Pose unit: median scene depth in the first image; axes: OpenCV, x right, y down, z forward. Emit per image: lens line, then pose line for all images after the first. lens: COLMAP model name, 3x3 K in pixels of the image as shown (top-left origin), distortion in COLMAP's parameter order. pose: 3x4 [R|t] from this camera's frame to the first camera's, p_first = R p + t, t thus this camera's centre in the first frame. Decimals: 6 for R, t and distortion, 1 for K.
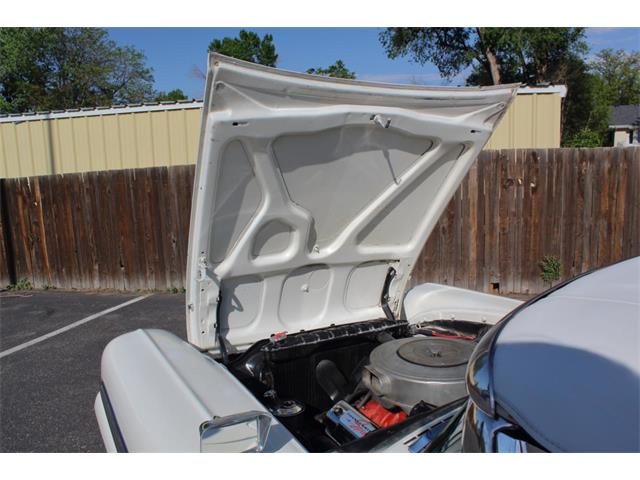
lens RADIAL K [[532.6, 0, 320.0], [0, 532.6, 240.0], [0, 0, 1]] dist [-0.143103, 0.094504]
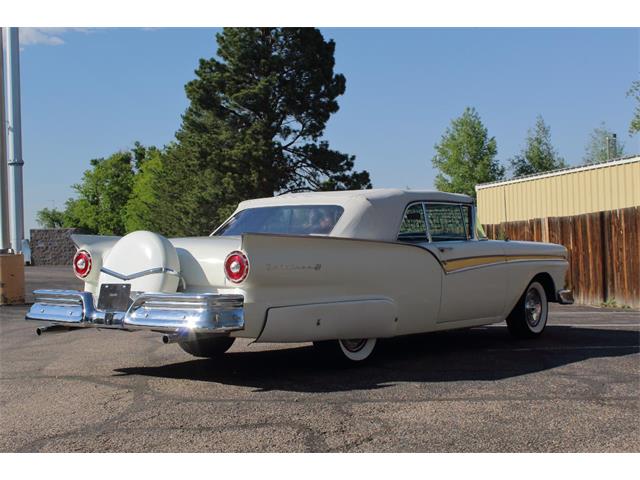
lens RADIAL K [[945.6, 0, 320.0], [0, 945.6, 240.0], [0, 0, 1]] dist [-0.034779, 0.047843]
pose [[0.390746, 0.020018, -0.920281, 1.211319], [-0.132634, 0.990555, -0.034769, 0.118005], [0.910893, 0.135646, 0.389710, -0.470617]]
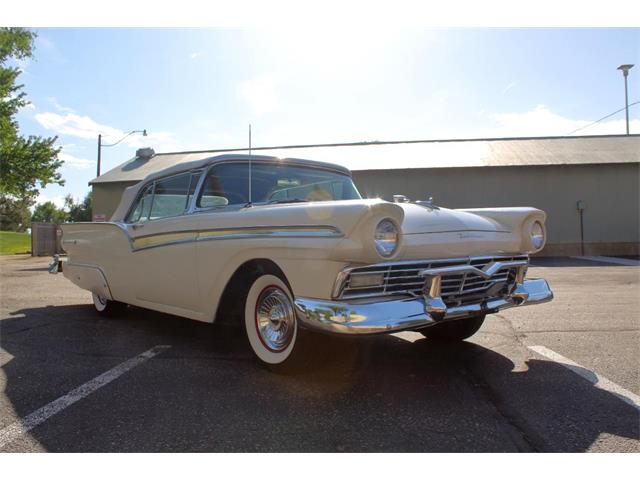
lens RADIAL K [[557.8, 0, 320.0], [0, 557.8, 240.0], [0, 0, 1]] dist [-0.050737, 0.001267]
pose [[-0.984254, 0.045249, -0.170872, 0.183515], [0.021524, 0.990167, 0.138221, 0.004235], [0.175447, 0.132367, -0.975550, 0.737451]]
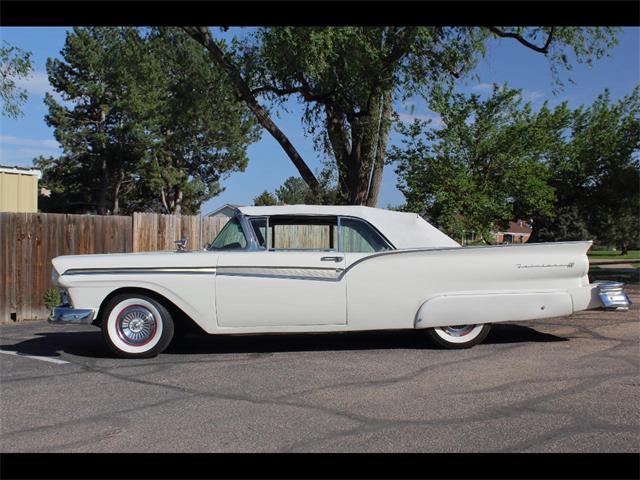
lens RADIAL K [[700.6, 0, 320.0], [0, 700.6, 240.0], [0, 0, 1]] dist [-0.093783, 0.015874]
pose [[0.471279, 0.045063, 0.880832, -0.734885], [0.121535, 0.985849, -0.115462, 0.172483], [-0.873570, 0.161466, 0.459133, -0.435942]]
